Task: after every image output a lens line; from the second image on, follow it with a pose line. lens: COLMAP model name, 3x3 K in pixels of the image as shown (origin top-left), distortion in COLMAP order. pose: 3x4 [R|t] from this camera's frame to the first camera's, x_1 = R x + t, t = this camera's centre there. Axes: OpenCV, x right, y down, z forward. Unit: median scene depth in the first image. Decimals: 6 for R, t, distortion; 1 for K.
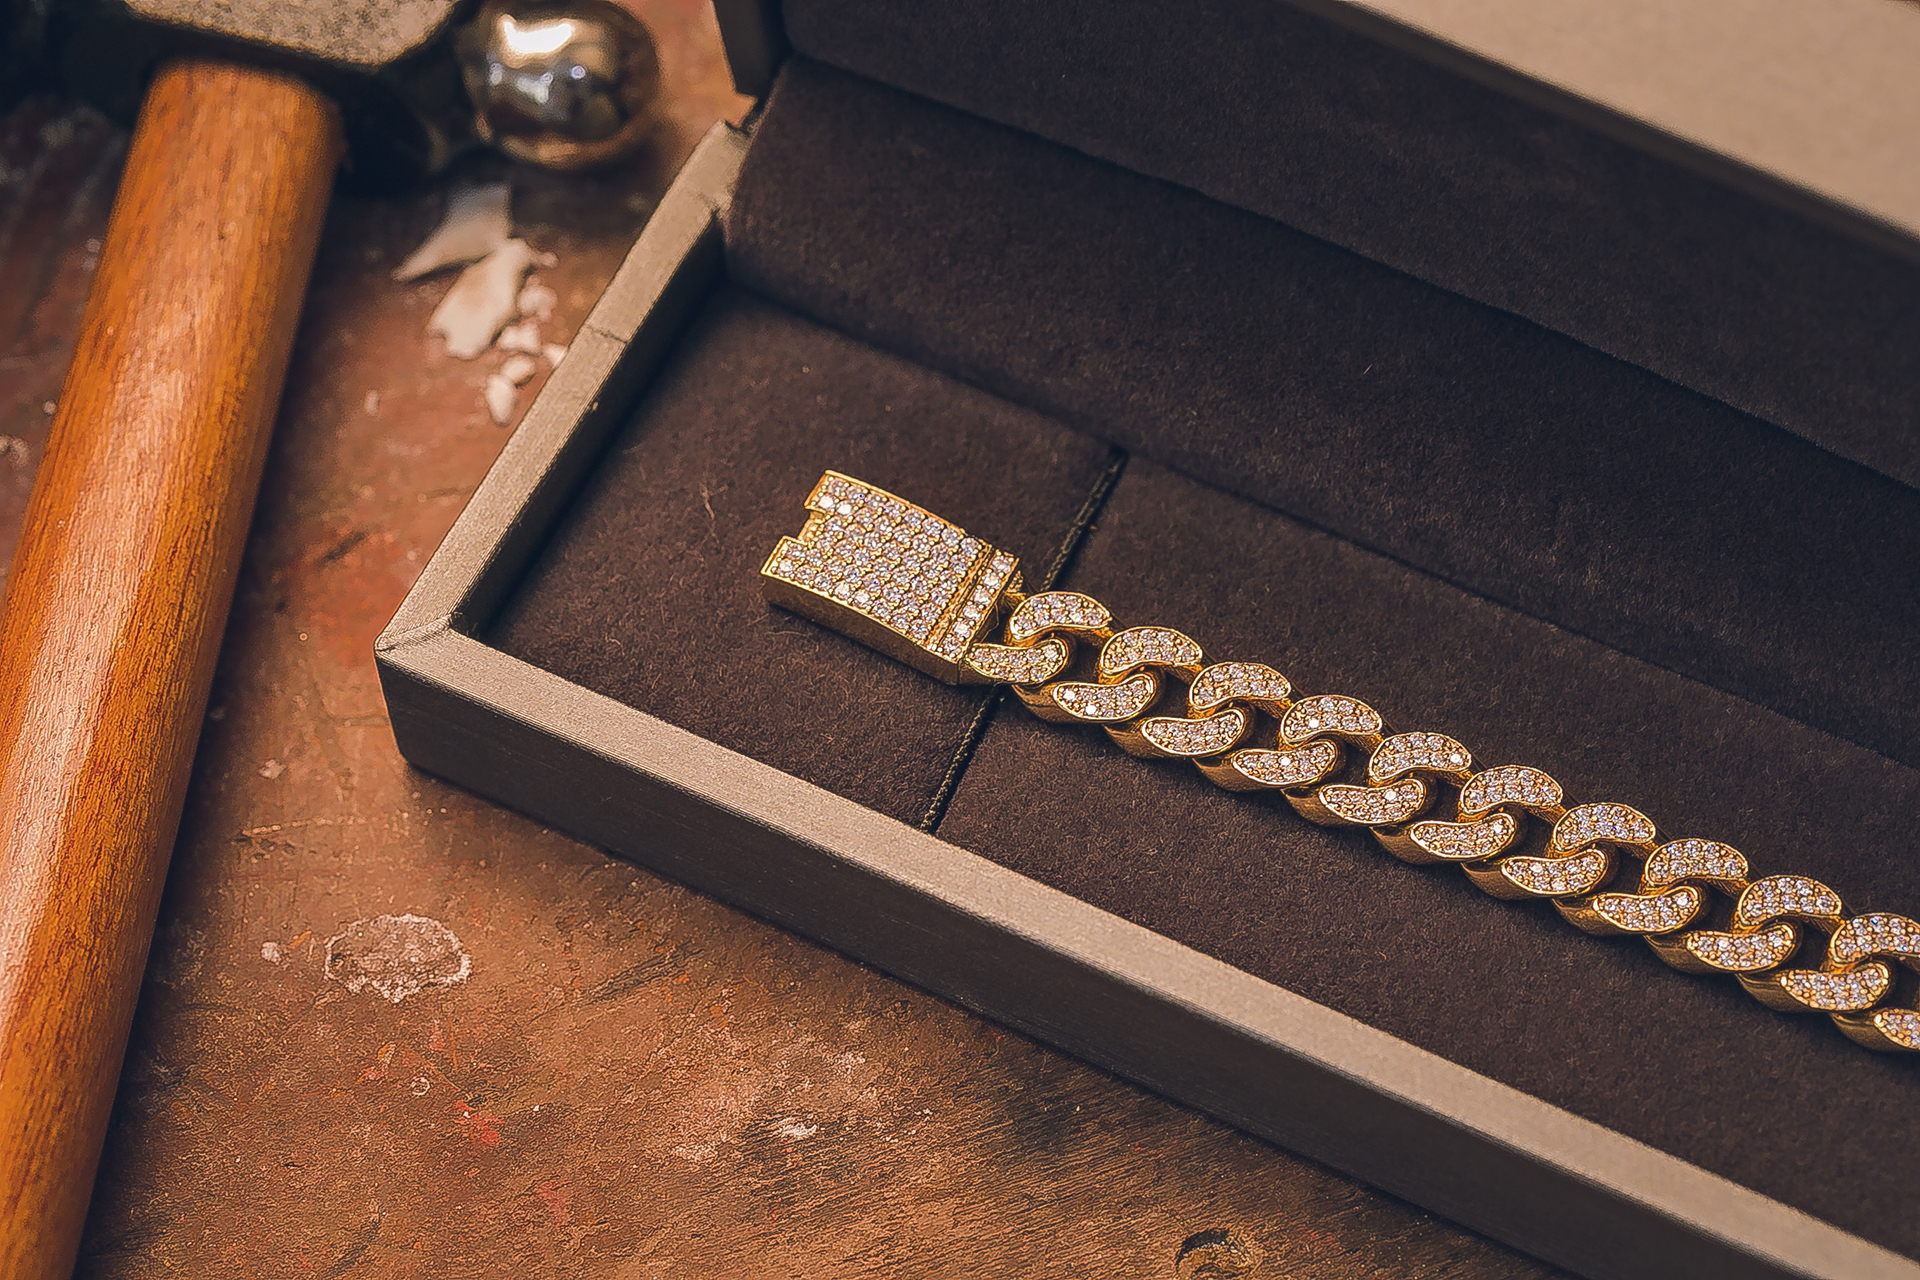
lens RADIAL K [[7305.1, 0, 960.0], [0, 7305.1, 640.0], [0, 0, 1]] dist [-0.023901, -0.414874]
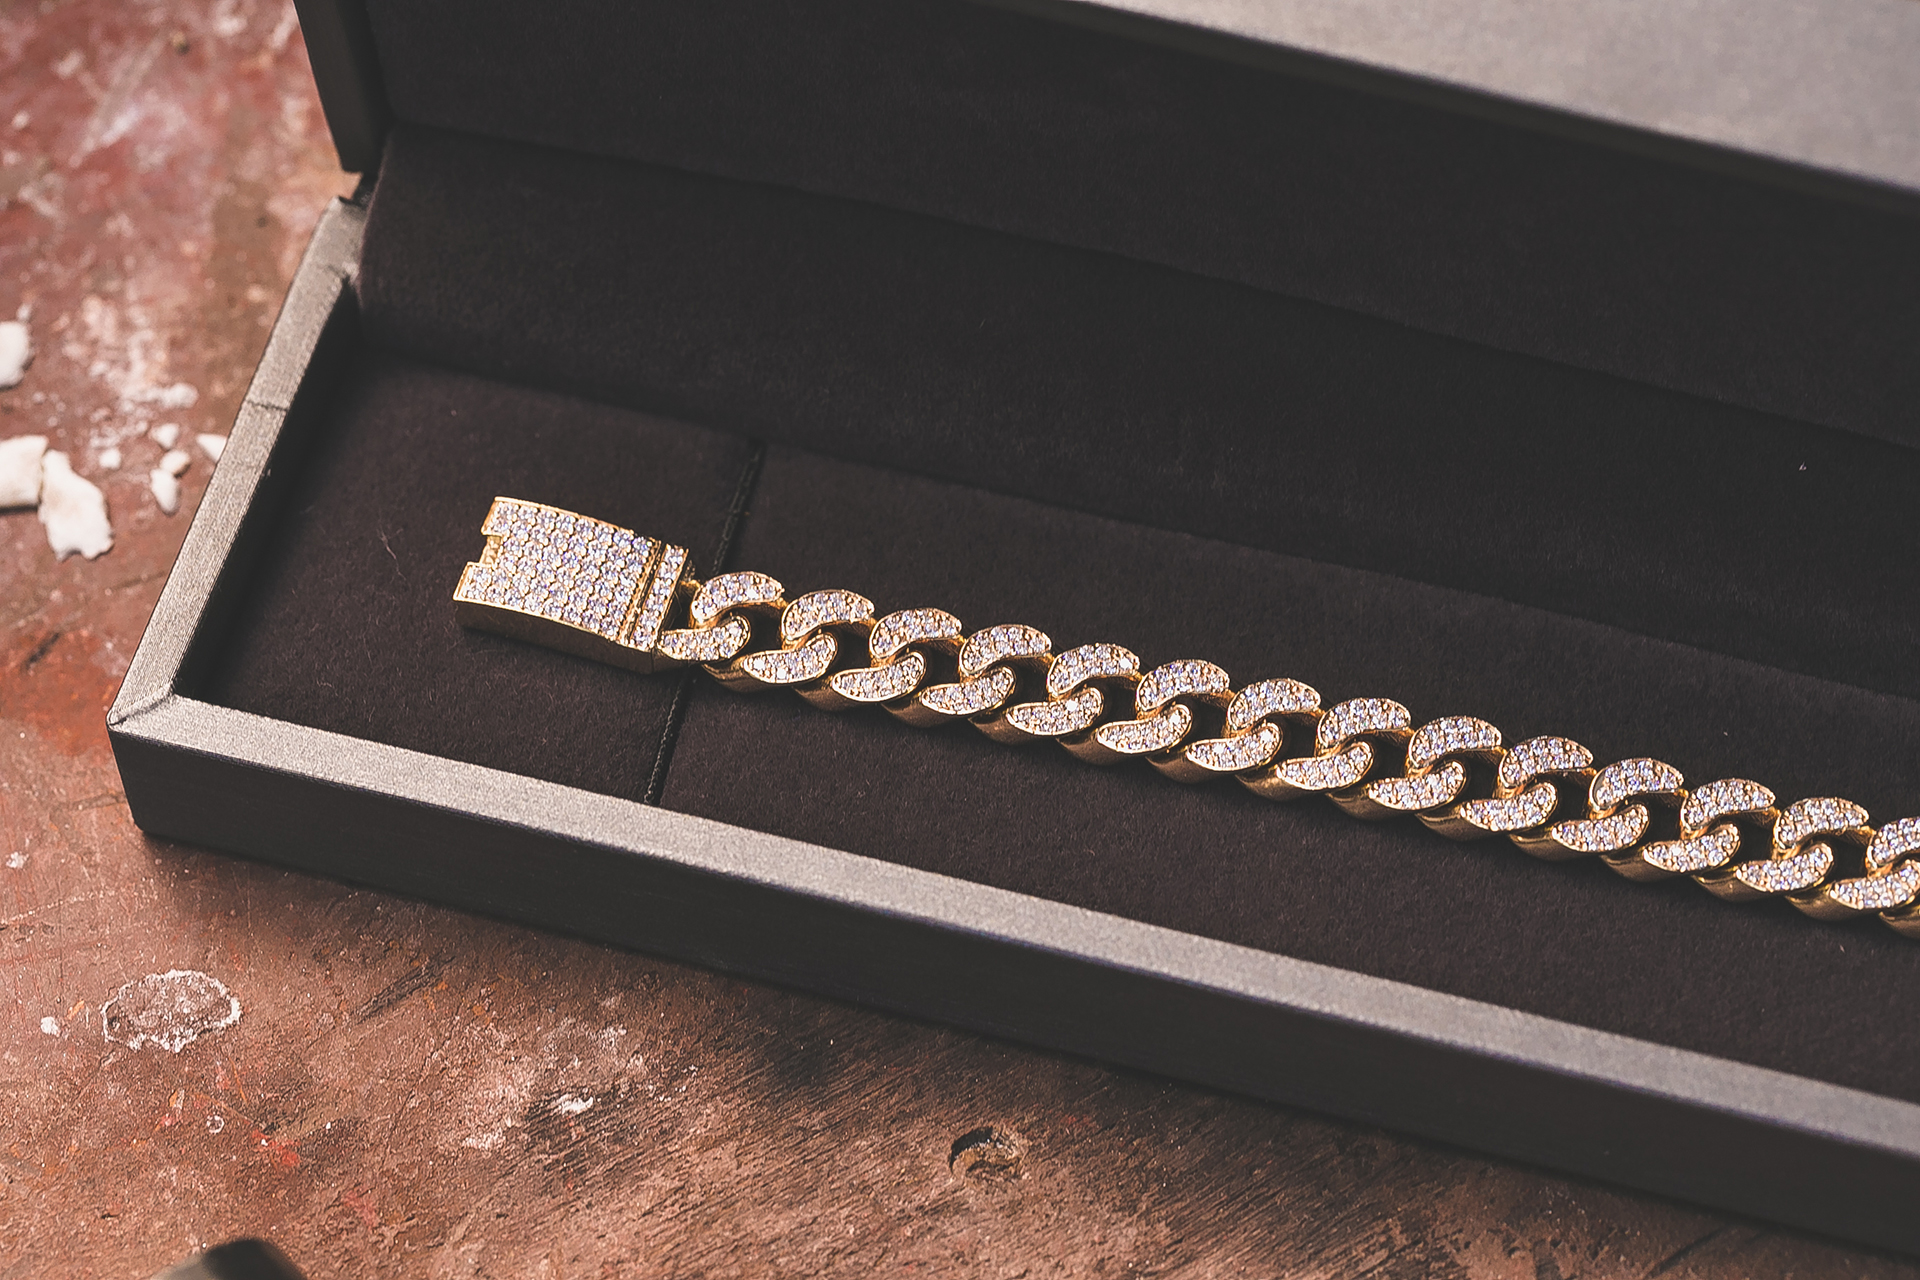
lens RADIAL K [[7305.1, 0, 960.0], [0, 7305.1, 640.0], [0, 0, 1]] dist [-0.023901, -0.414874]
pose [[0.981236, -0.155813, 0.113571, -0.077185], [0.160444, 0.986500, -0.032789, 0.043858], [-0.106929, 0.050395, 0.992989, -0.066886]]
